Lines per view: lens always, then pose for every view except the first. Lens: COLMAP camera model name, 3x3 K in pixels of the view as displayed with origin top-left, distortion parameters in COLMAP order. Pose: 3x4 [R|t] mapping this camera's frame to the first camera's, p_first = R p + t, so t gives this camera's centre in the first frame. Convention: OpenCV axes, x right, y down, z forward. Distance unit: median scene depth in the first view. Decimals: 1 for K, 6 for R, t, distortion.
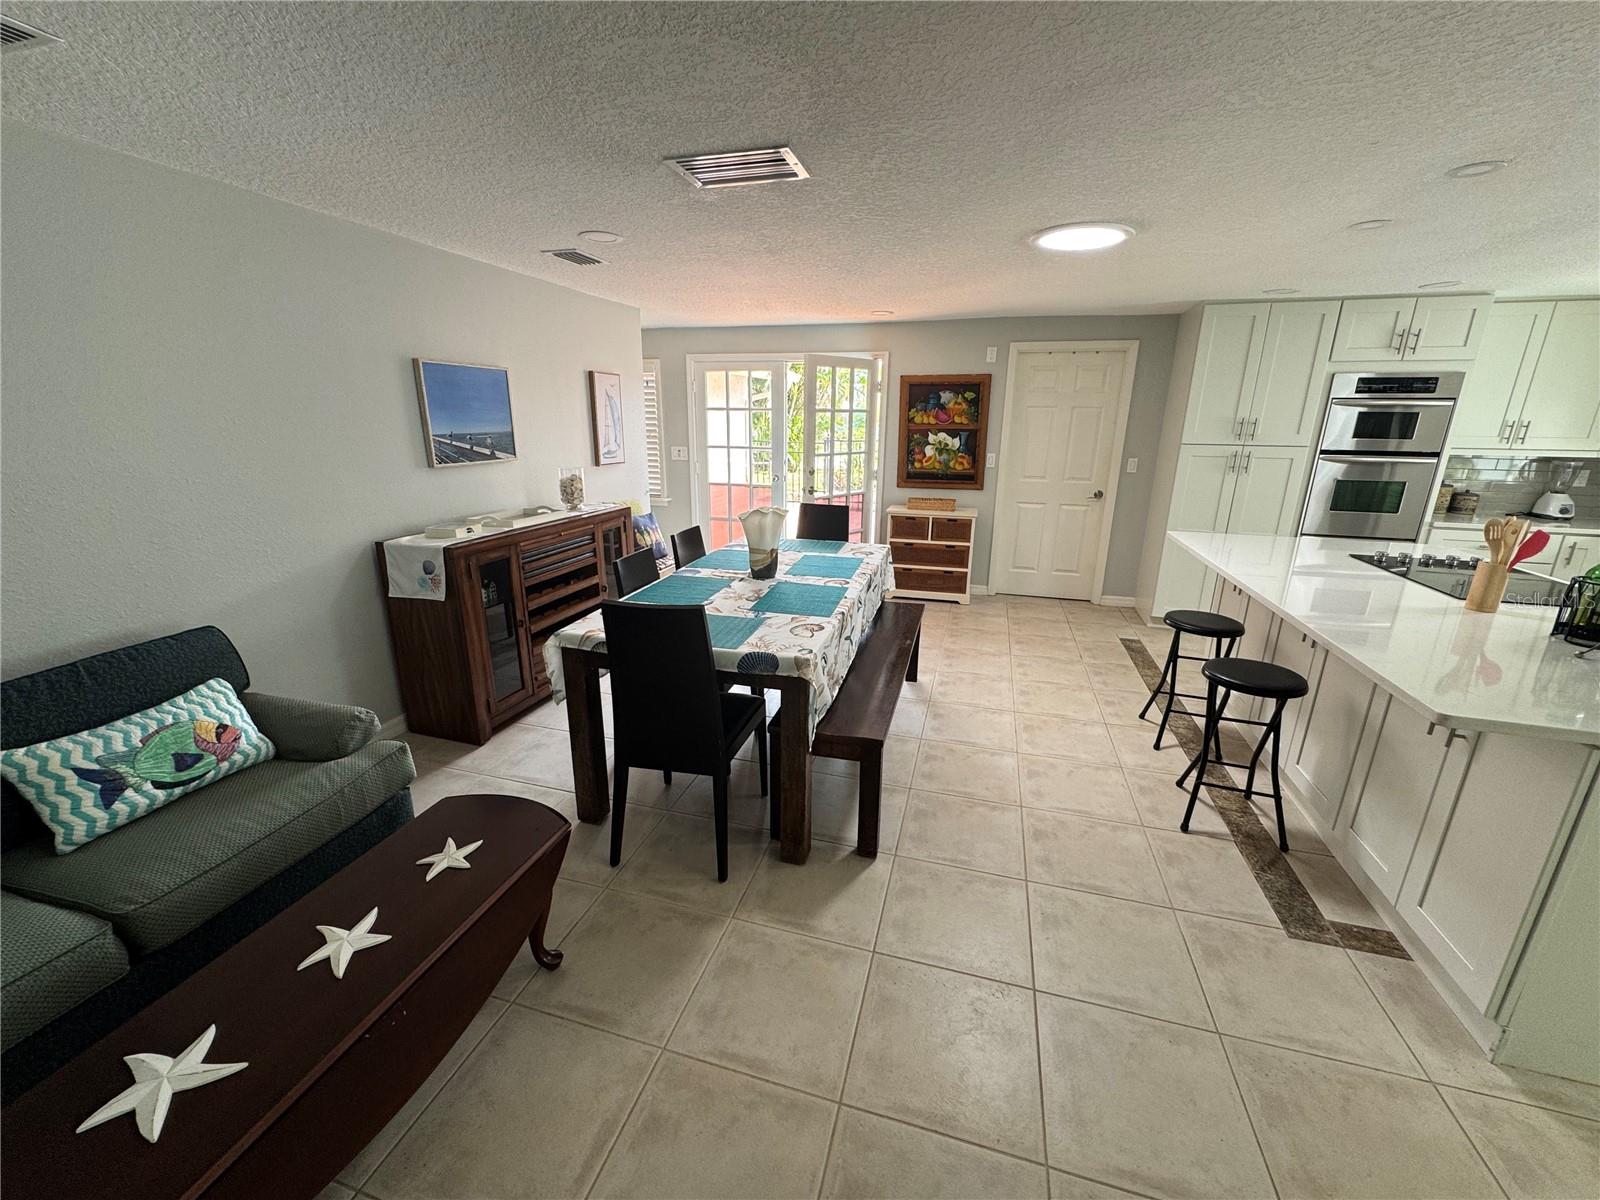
lens RADIAL K [[636.8, 0, 800.6], [0, 636.8, 602.5], [0, 0, 1]] dist [-0.001670, 0.000366]
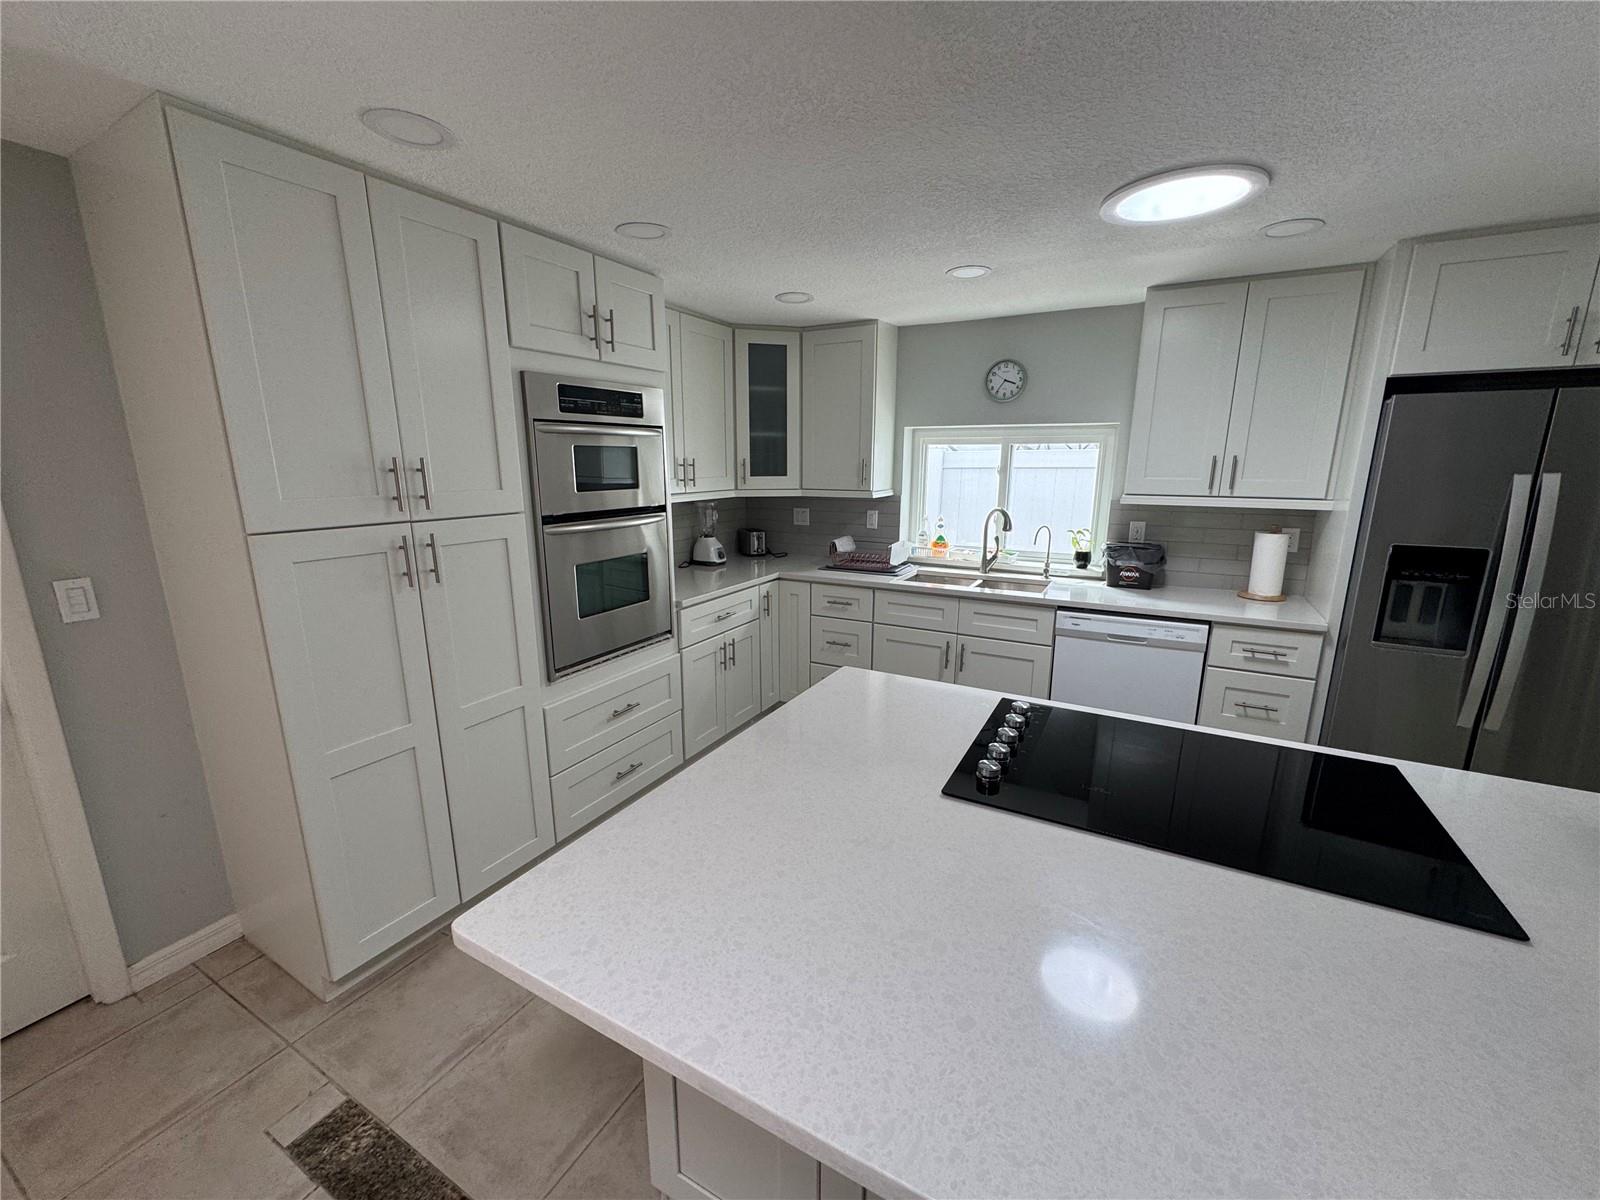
lens RADIAL K [[636.8, 0, 799.0], [0, 636.8, 600.5], [0, 0, 1]] dist [-0.001670, 0.000366]
pose [[0.216359, -0.221589, 0.950835, 0.351837], [0.278116, 0.947541, 0.157537, -0.199957], [-0.935863, 0.230358, 0.266636, 0.684721]]
